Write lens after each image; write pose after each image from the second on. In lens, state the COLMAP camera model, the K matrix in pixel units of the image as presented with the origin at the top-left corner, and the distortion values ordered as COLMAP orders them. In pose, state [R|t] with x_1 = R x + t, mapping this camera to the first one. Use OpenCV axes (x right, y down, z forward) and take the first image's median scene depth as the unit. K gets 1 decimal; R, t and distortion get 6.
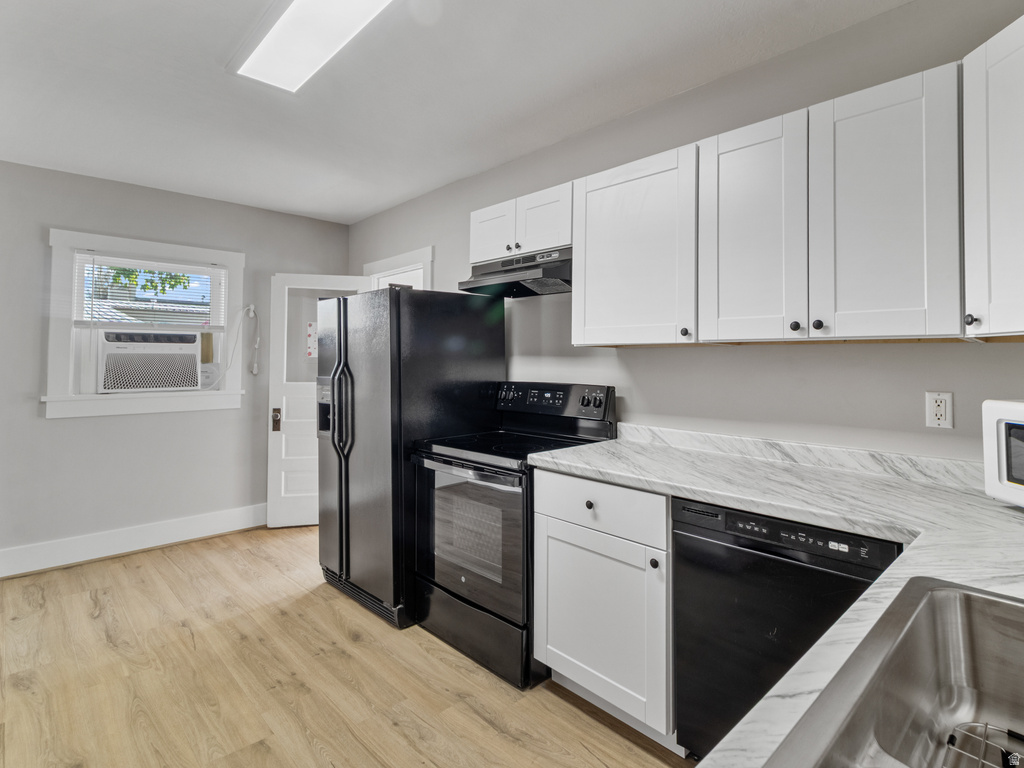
lens RADIAL K [[528.3, 0, 518.6], [0, 528.3, 361.0], [0, 0, 1]] dist [0.000839, -0.000305]
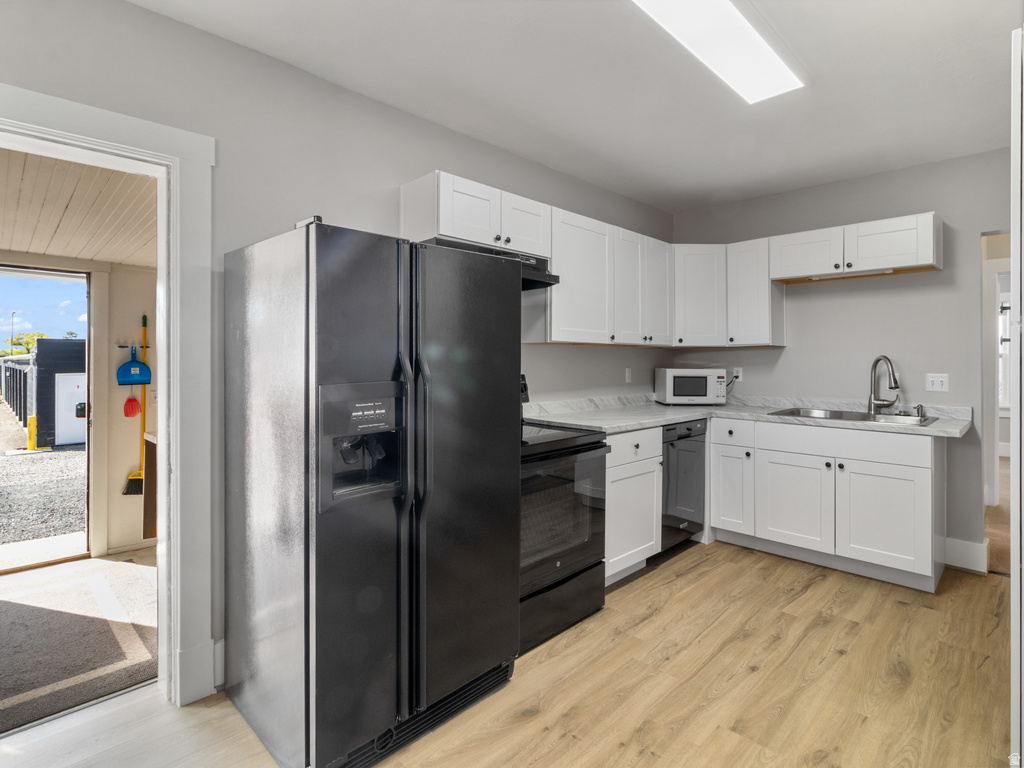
lens RADIAL K [[528.3, 0, 518.6], [0, 528.3, 361.0], [0, 0, 1]] dist [0.000839, -0.000305]
pose [[-0.023409, -0.011787, 0.999656, -1.323918], [-0.012113, 0.999860, 0.011506, 0.004871], [-0.999653, -0.011840, -0.023548, 1.288579]]
